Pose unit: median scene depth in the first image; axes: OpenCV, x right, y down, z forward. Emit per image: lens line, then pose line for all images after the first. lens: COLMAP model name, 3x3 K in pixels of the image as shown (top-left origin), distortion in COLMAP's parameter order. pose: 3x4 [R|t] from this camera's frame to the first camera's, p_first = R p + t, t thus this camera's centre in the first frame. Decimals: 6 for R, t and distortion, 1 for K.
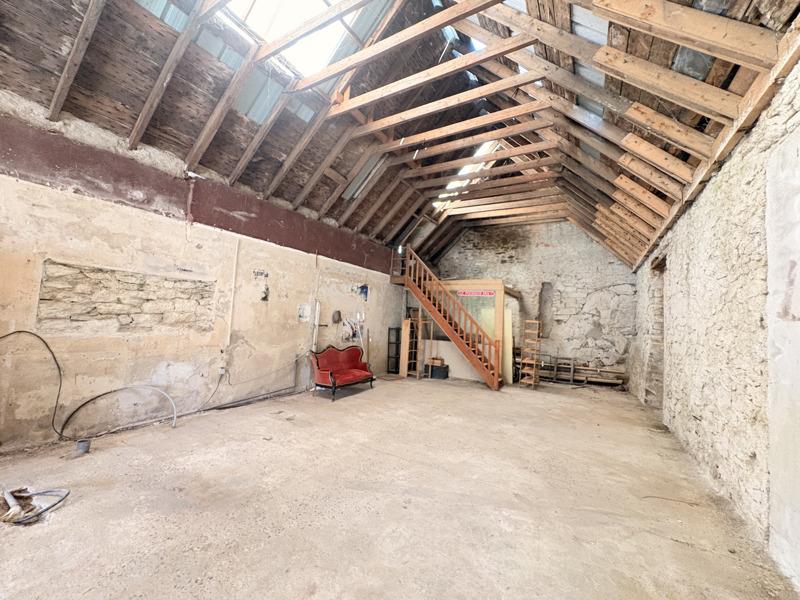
lens RADIAL K [[318.7, 0, 400.0], [0, 318.7, 300.0], [0, 0, 1]] dist [0.001111, 0.000065]
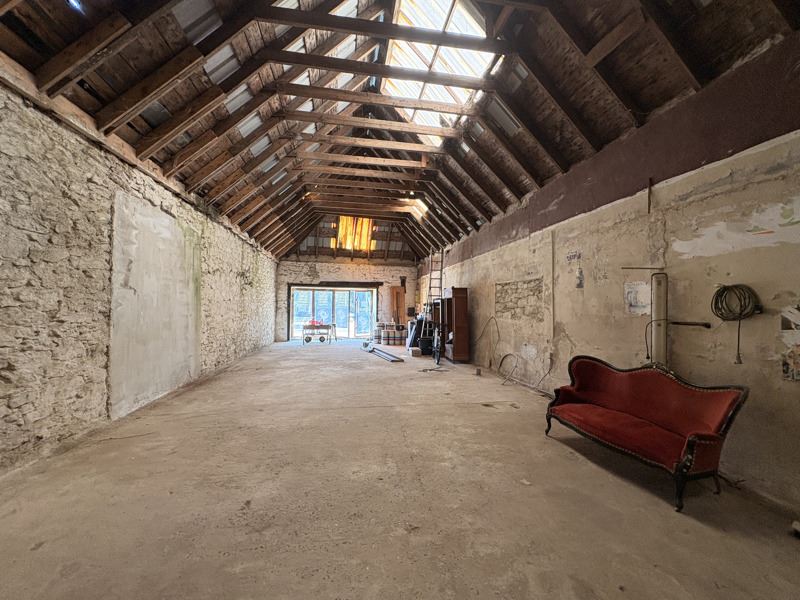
lens RADIAL K [[318.7, 0, 400.0], [0, 318.7, 300.0], [0, 0, 1]] dist [0.001111, 0.000065]
pose [[-0.758945, -0.067239, -0.647674, 0.523838], [-0.007795, 0.995521, -0.094216, 0.133249], [0.651108, -0.066456, -0.756070, 1.551425]]
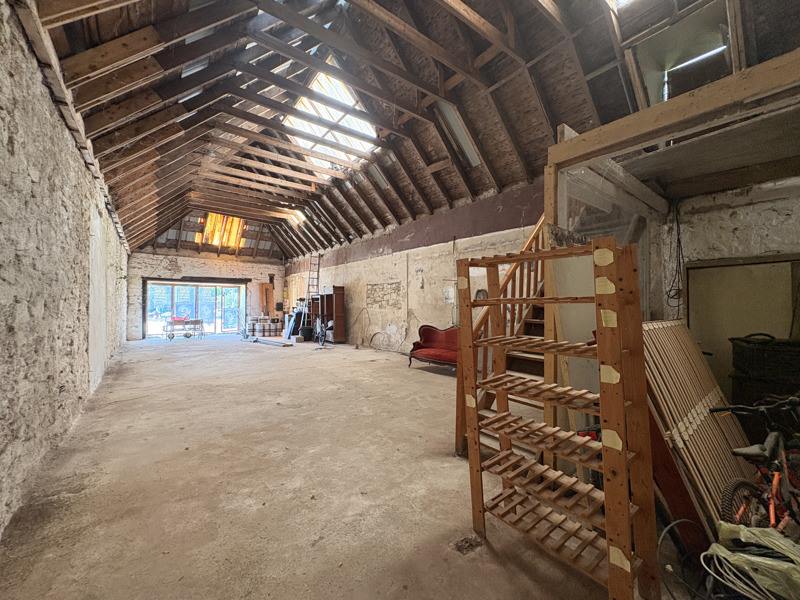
lens RADIAL K [[318.7, 0, 400.0], [0, 318.7, 300.0], [0, 0, 1]] dist [0.001111, 0.000065]
pose [[-0.364592, -0.058746, -0.929313, 1.094224], [0.034831, 0.996449, -0.076655, 0.186371], [0.930516, -0.060317, -0.361251, 1.675484]]
